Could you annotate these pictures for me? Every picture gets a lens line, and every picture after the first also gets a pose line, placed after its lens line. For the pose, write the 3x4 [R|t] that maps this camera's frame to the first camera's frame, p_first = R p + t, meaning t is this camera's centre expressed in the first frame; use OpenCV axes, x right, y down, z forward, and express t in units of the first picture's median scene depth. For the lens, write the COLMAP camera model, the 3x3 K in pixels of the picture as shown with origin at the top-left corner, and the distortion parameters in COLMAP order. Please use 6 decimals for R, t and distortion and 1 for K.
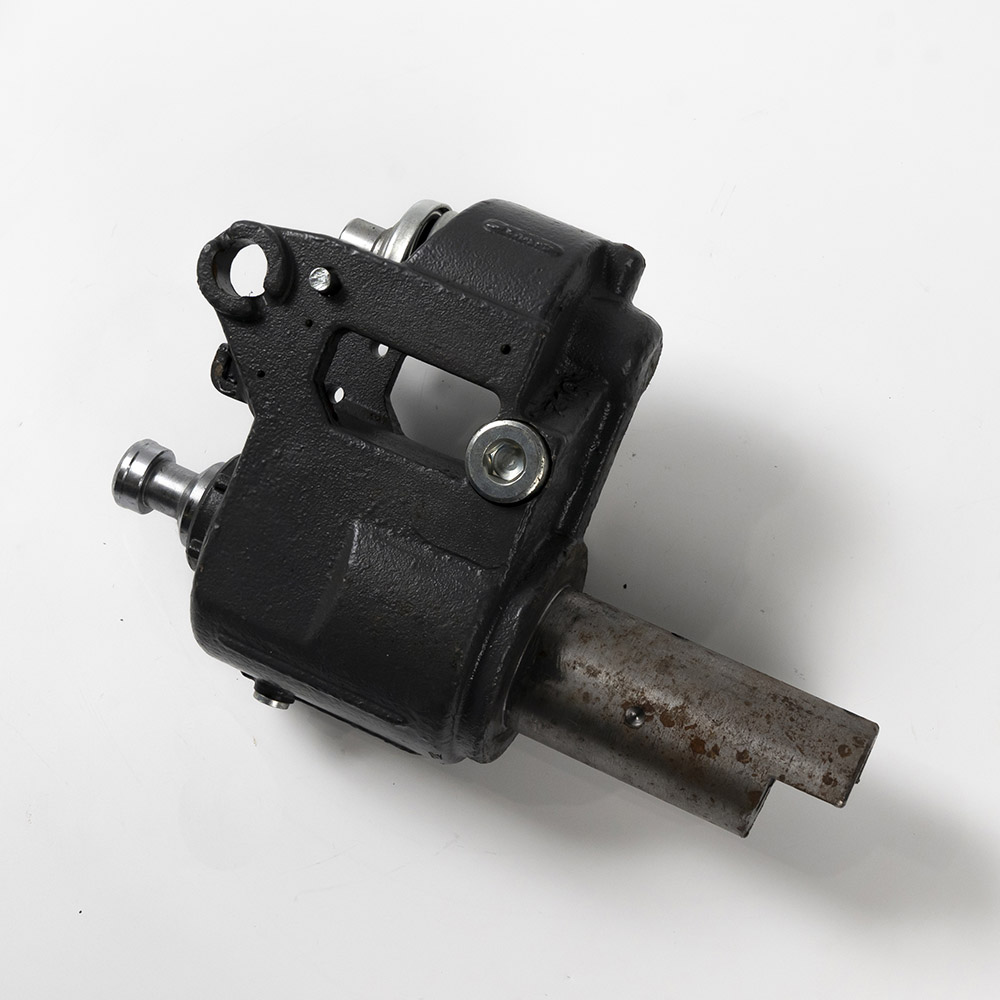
lens RADIAL K [[2006.6, 0, 500.0], [0, 2006.6, 500.0], [0, 0, 1]] dist [0.020936, 0.157039]
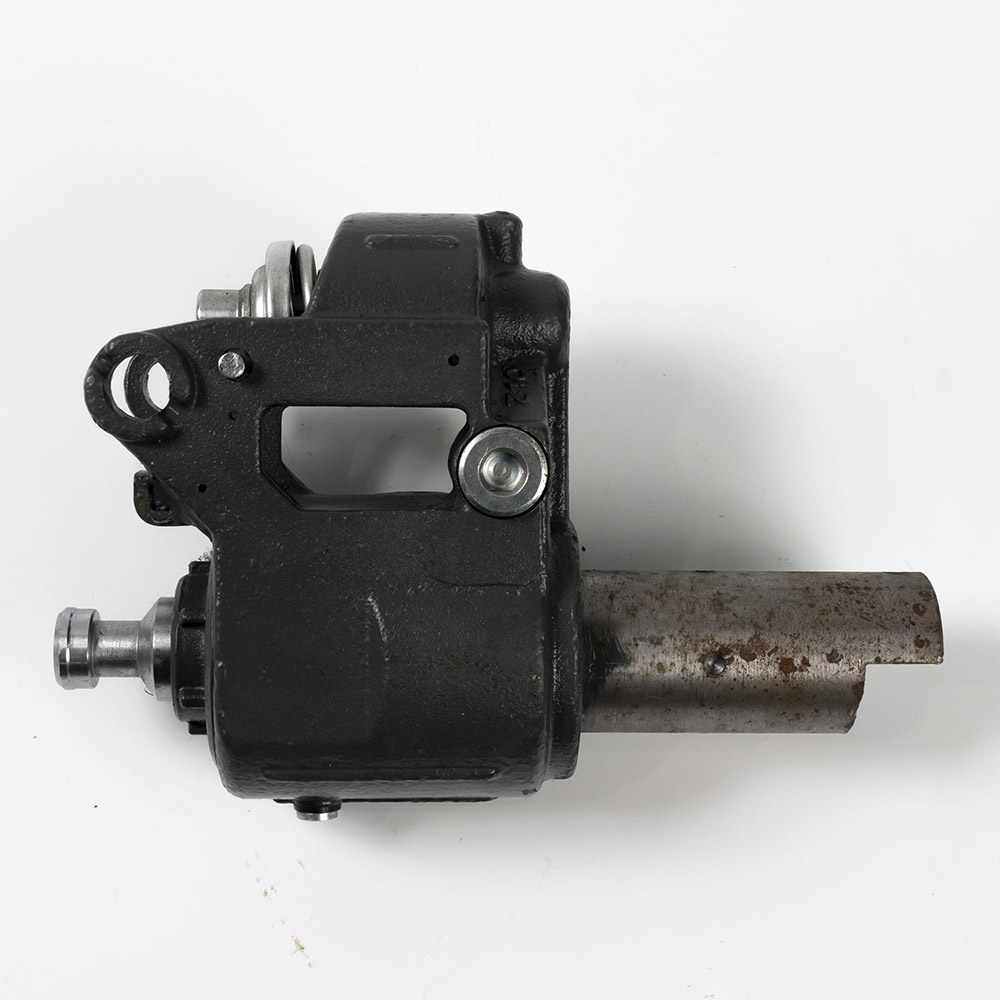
lens RADIAL K [[2006.6, 0, 500.0], [0, 2006.6, 500.0], [0, 0, 1]] dist [0.020936, 0.157039]
pose [[0.883003, -0.388520, 0.263357, -0.243870], [0.379285, 0.921157, 0.087253, -0.087054], [-0.276492, 0.022843, 0.960745, 0.102415]]
